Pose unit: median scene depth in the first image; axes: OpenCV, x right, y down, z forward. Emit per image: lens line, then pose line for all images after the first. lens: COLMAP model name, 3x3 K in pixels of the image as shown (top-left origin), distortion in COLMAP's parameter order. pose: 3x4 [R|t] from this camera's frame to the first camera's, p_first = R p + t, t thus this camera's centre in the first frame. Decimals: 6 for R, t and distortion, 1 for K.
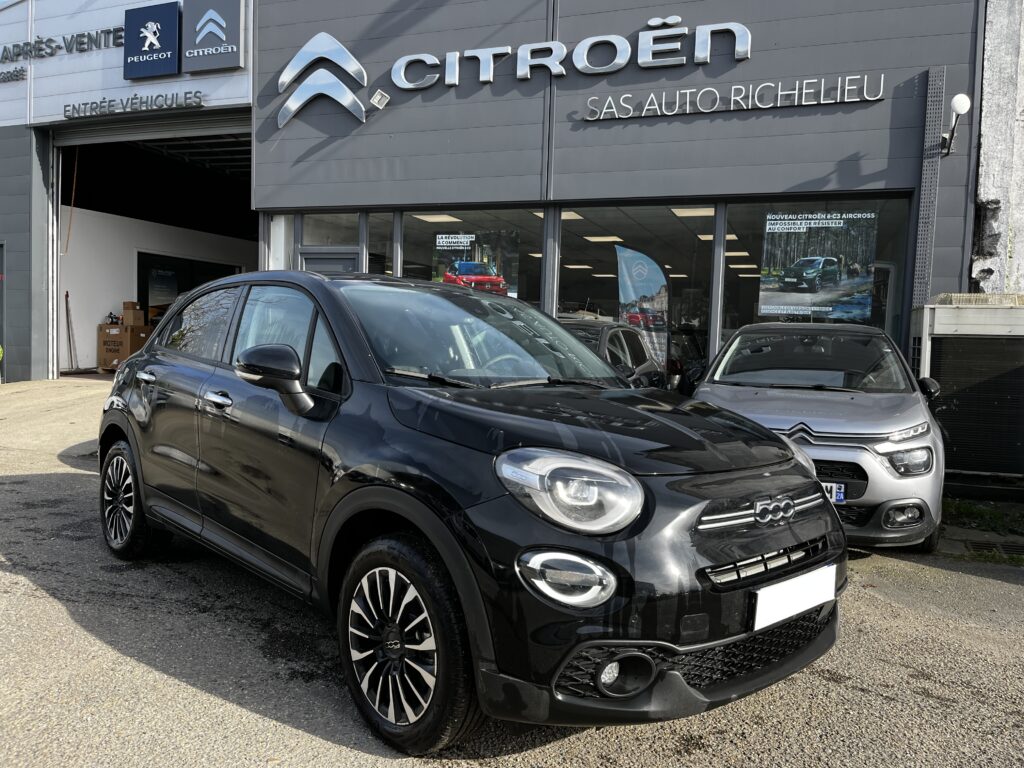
lens RADIAL K [[766.6, 0, 520.5], [0, 766.6, 386.3], [0, 0, 1]] dist [0.074383, -0.107615]
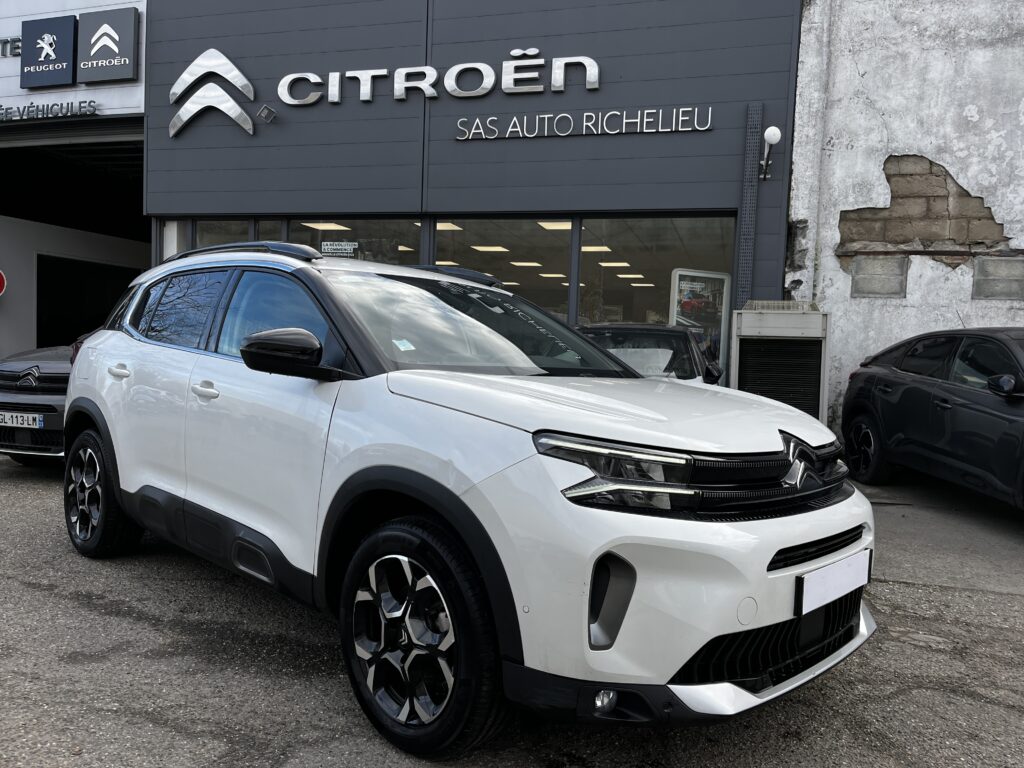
lens RADIAL K [[766.6, 0, 513.7], [0, 766.6, 390.5], [0, 0, 1]] dist [0.074383, -0.107615]
pose [[0.997203, 0.000004, 0.074741, 0.085042], [0.000308, 0.999991, -0.004164, 0.014514], [-0.074741, 0.004175, 0.997194, -0.092355]]
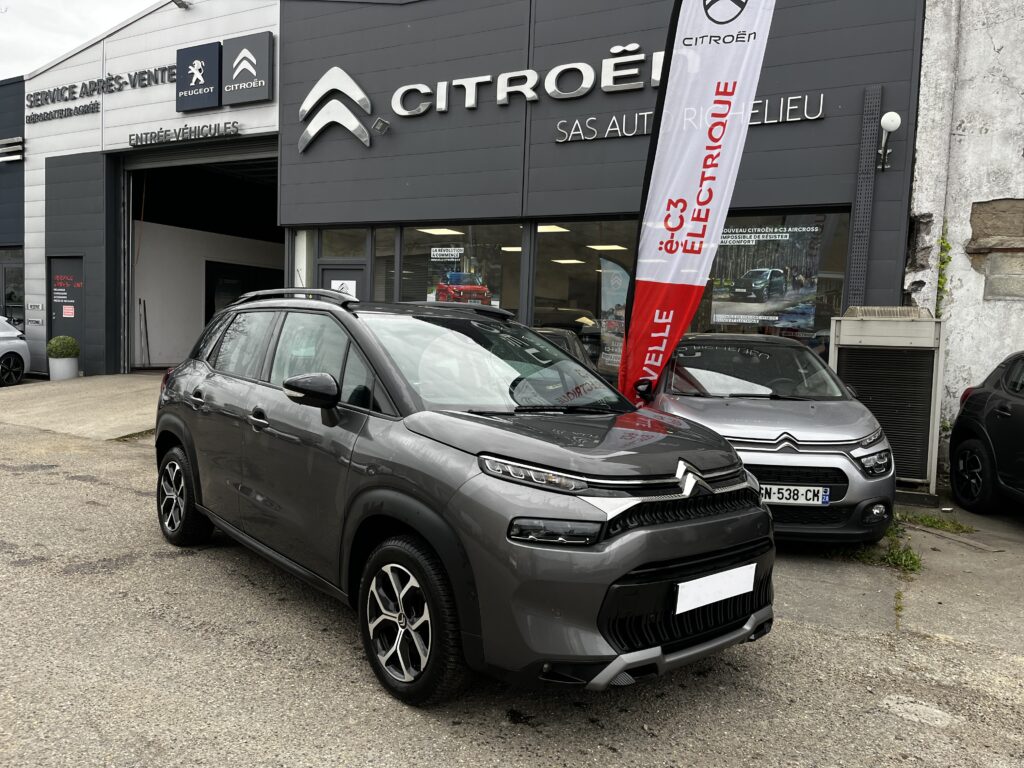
lens RADIAL K [[766.6, 0, 516.9], [0, 766.6, 390.1], [0, 0, 1]] dist [0.074383, -0.107615]
pose [[0.990671, 0.015471, -0.135395, 0.184622], [-0.014078, 0.999838, 0.011240, -0.008733], [0.135547, -0.009229, 0.990728, -0.082483]]
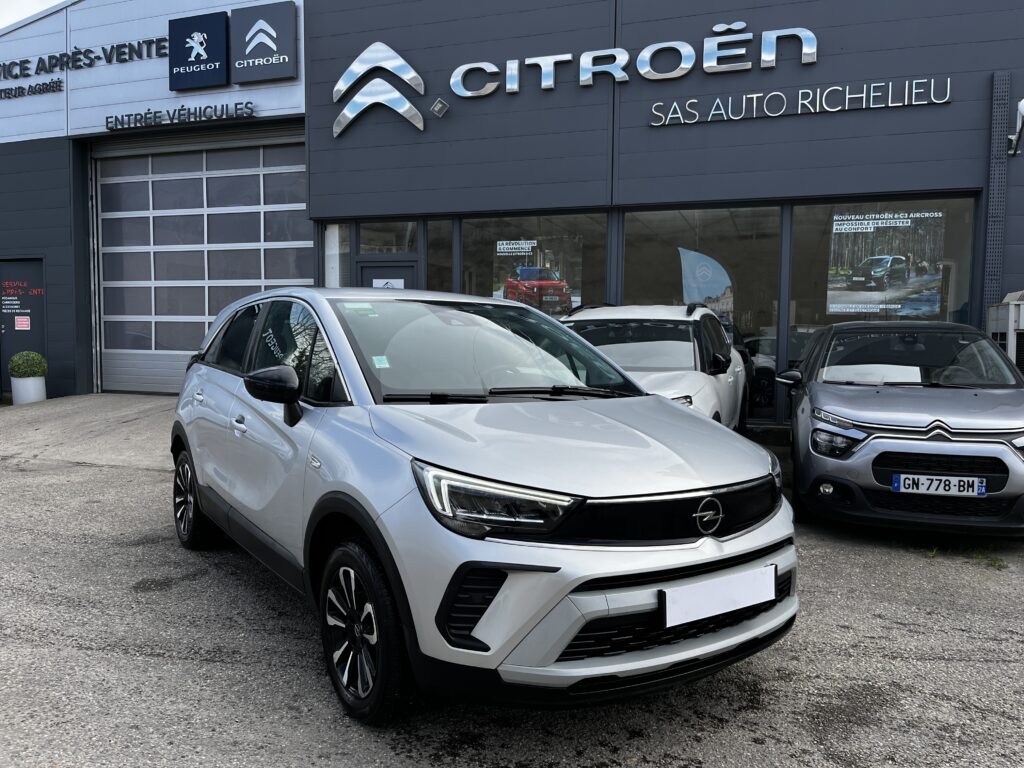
lens RADIAL K [[766.6, 0, 523.7], [0, 766.6, 392.6], [0, 0, 1]] dist [0.074383, -0.107615]
pose [[0.999321, -0.025218, 0.026876, -0.120057], [0.025003, 0.999653, 0.008307, -0.006681], [-0.027076, -0.007629, 0.999604, -0.013215]]
